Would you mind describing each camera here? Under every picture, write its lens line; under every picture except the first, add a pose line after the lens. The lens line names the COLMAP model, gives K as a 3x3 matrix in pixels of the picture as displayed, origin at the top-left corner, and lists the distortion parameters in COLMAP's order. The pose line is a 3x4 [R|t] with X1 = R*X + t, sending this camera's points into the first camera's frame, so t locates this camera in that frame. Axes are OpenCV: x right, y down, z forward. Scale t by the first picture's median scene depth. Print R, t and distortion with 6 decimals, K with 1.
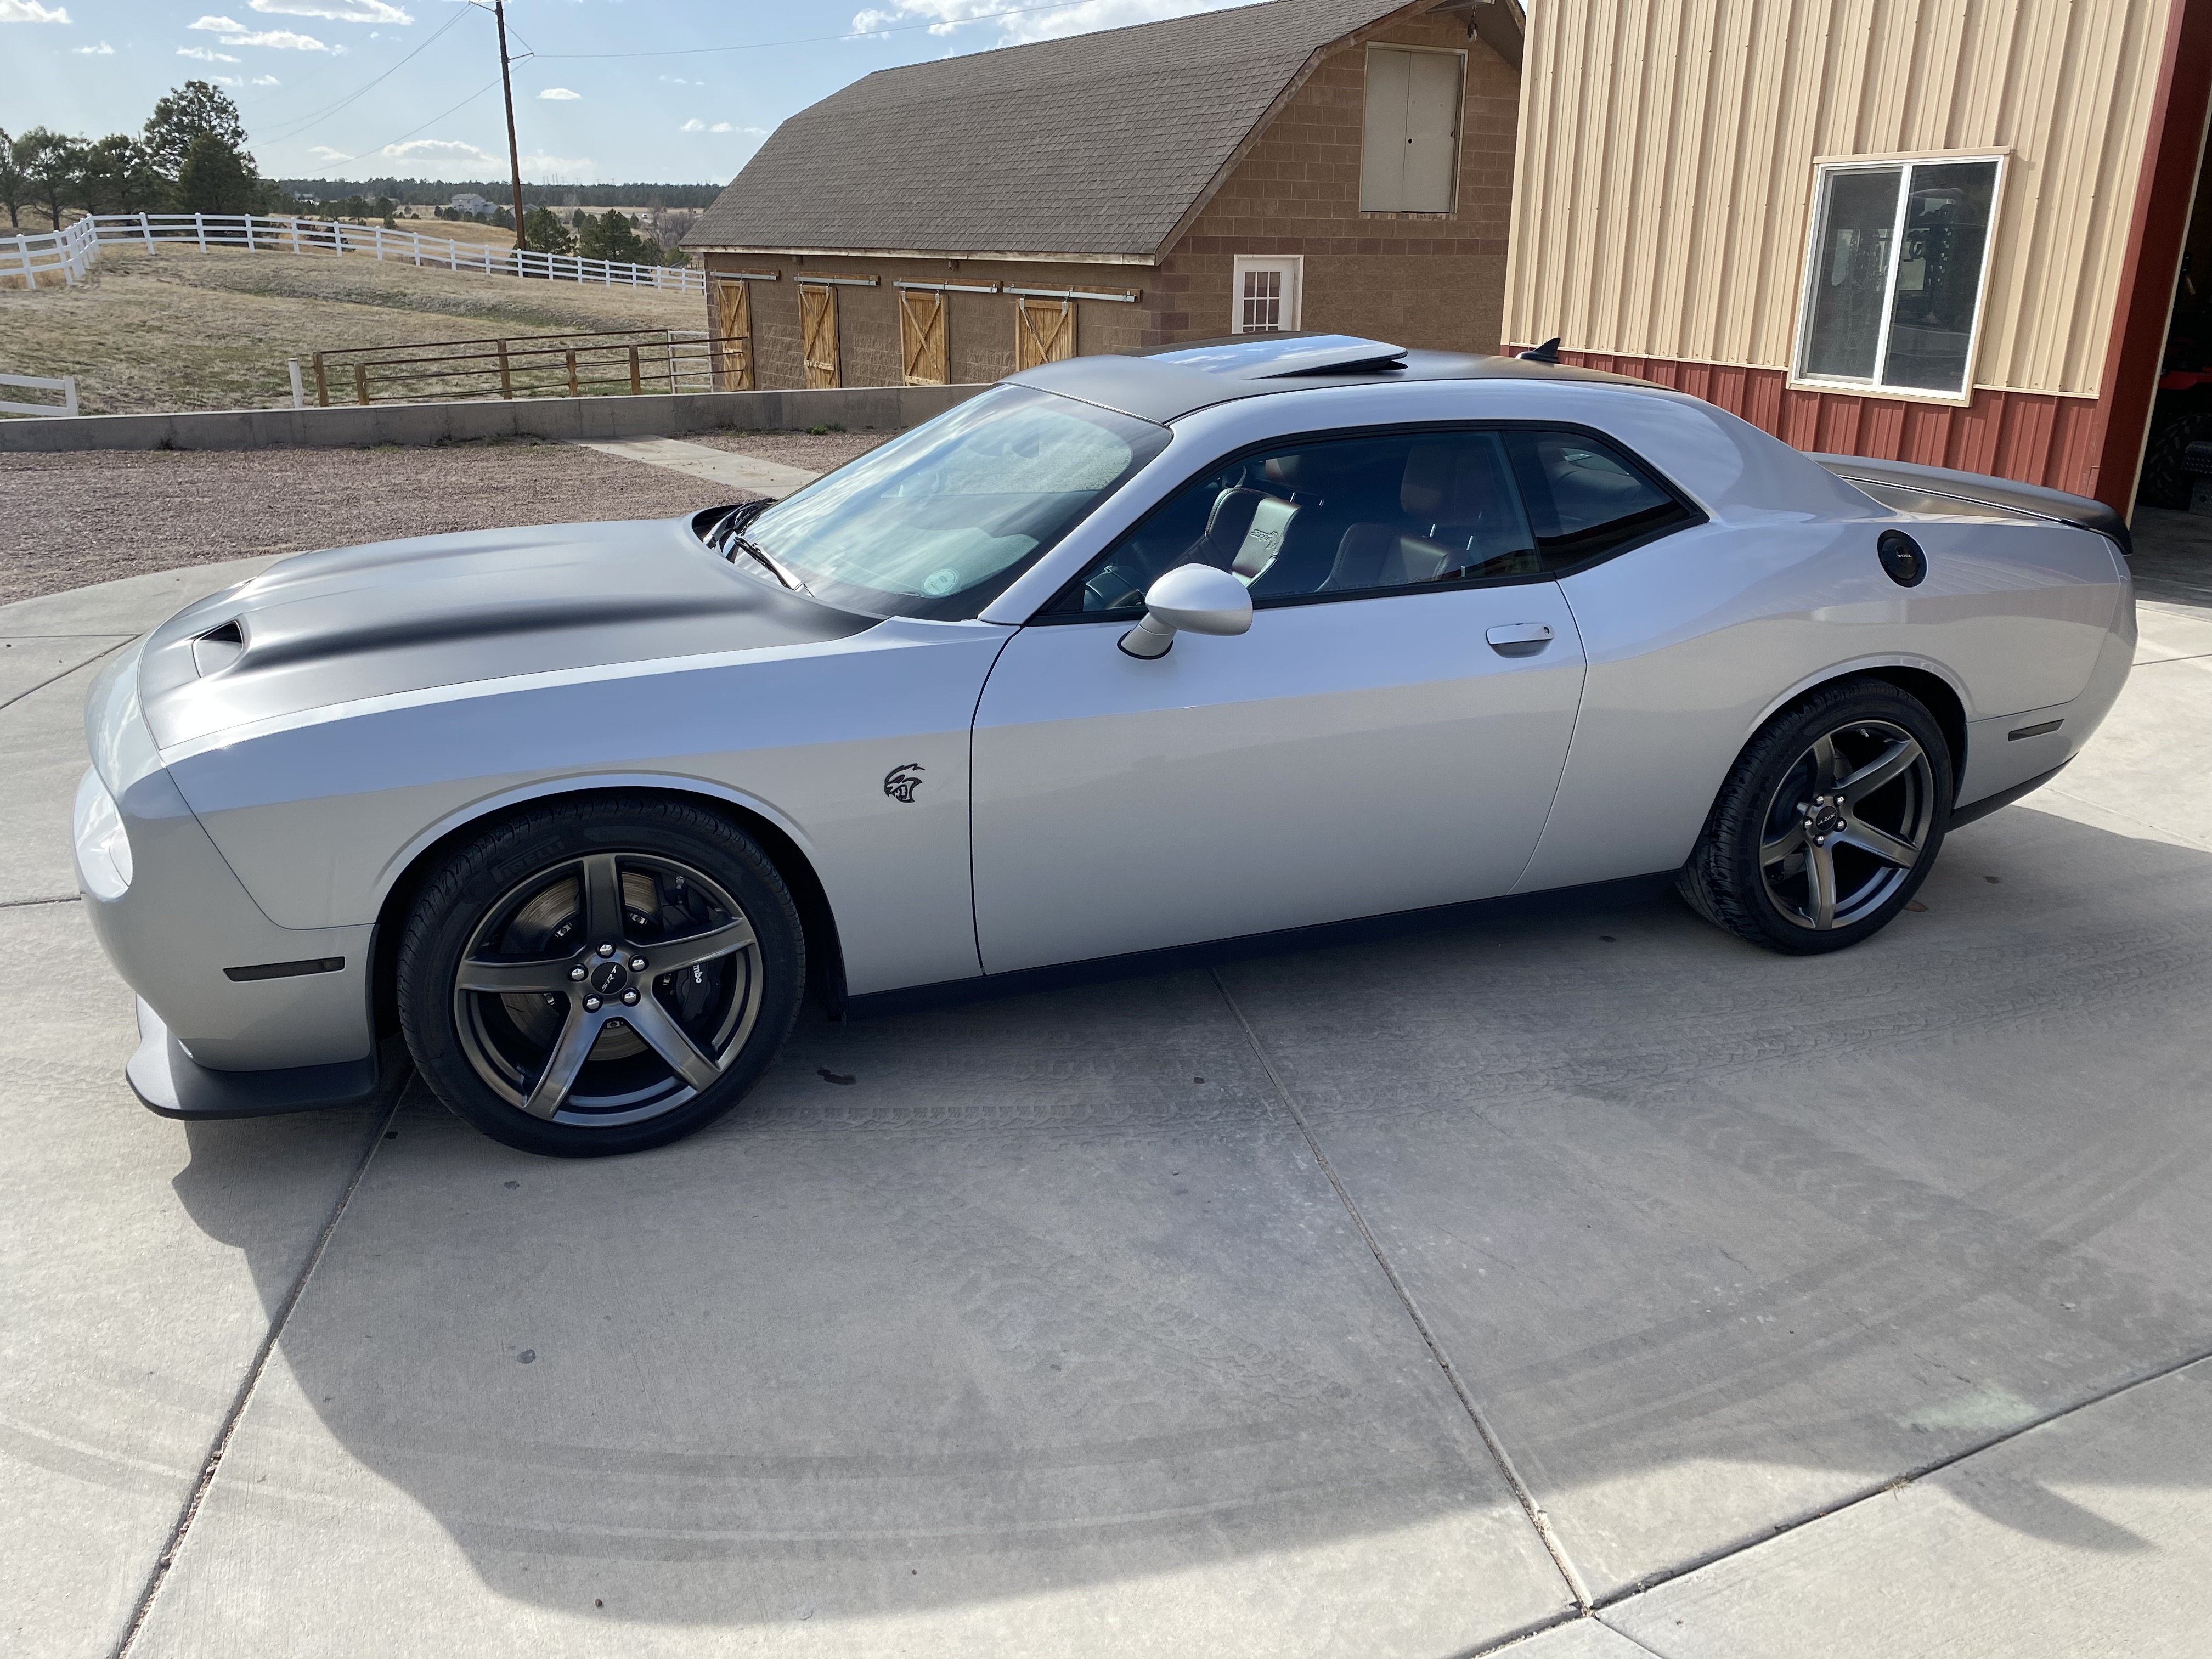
lens RADIAL K [[1656.2, 0, 1106.0], [0, 1656.2, 829.5], [0, 0, 1]] dist [0.028502, -0.024046]
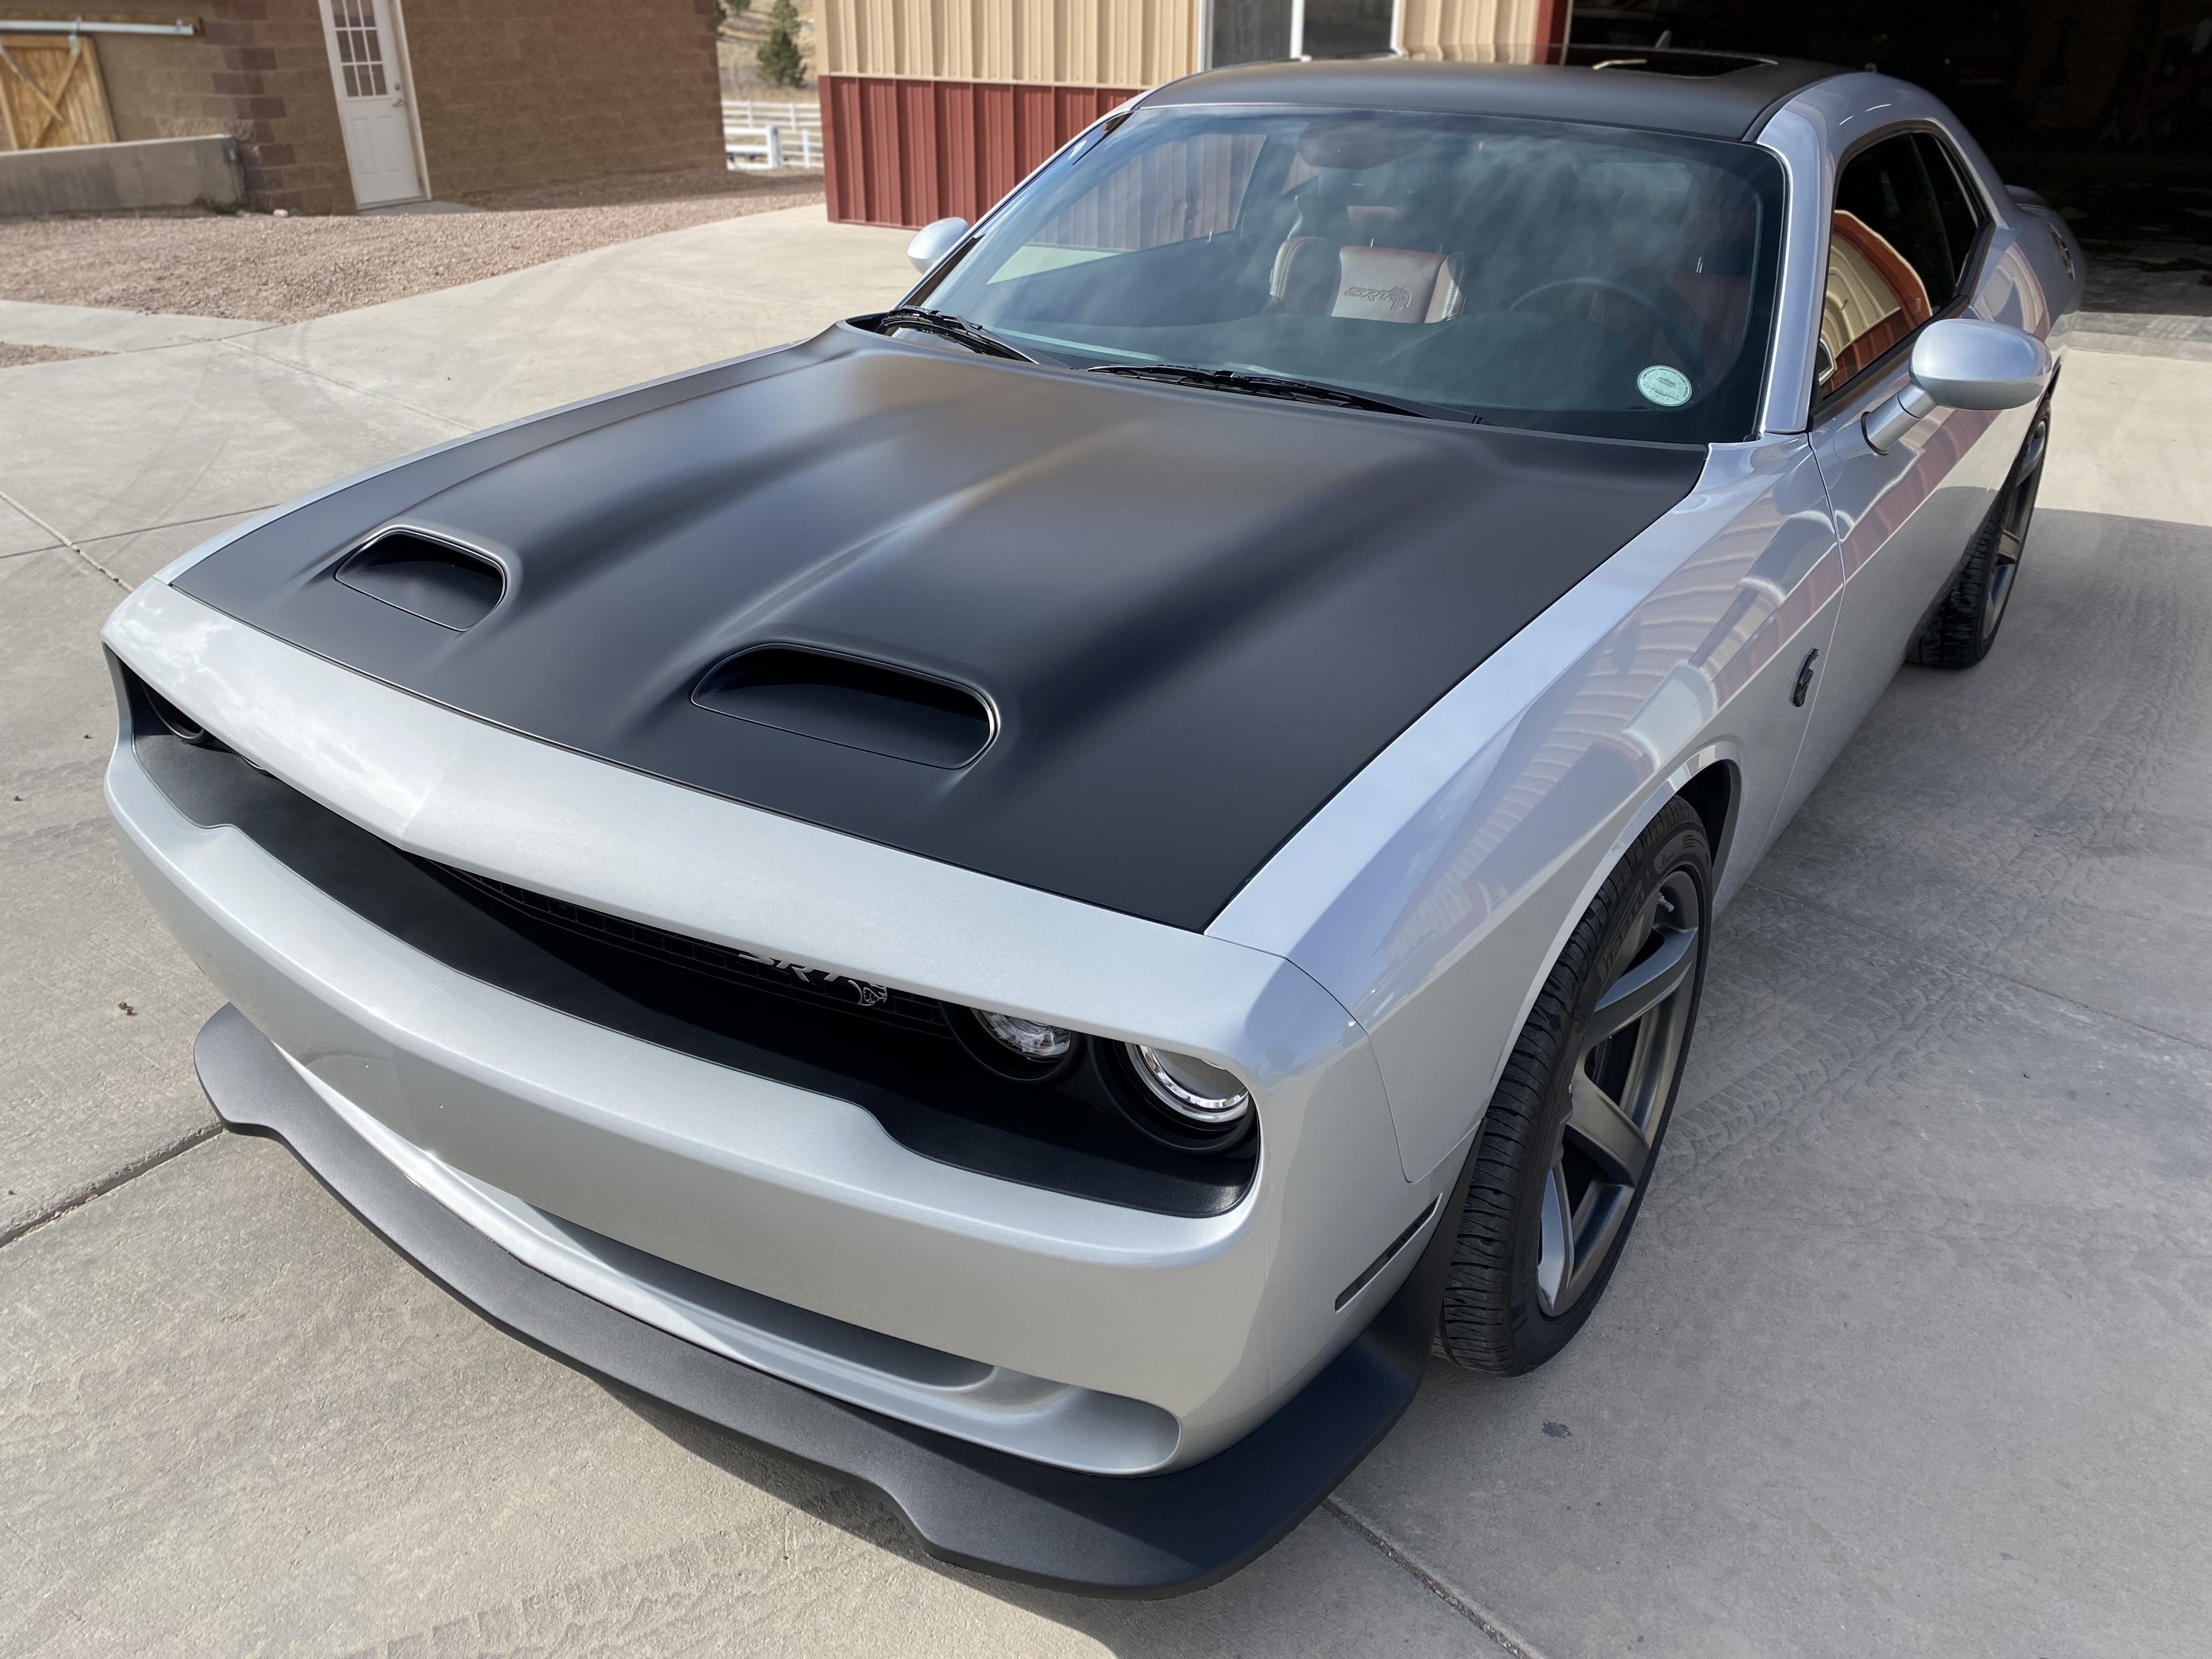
lens RADIAL K [[1656.2, 0, 1106.0], [0, 1656.2, 829.5], [0, 0, 1]] dist [0.028502, -0.024046]
pose [[0.823508, -0.255089, 0.506719, -0.428441], [0.185055, 0.965136, 0.185115, -0.088210], [-0.536273, -0.058673, 0.842003, 0.326952]]
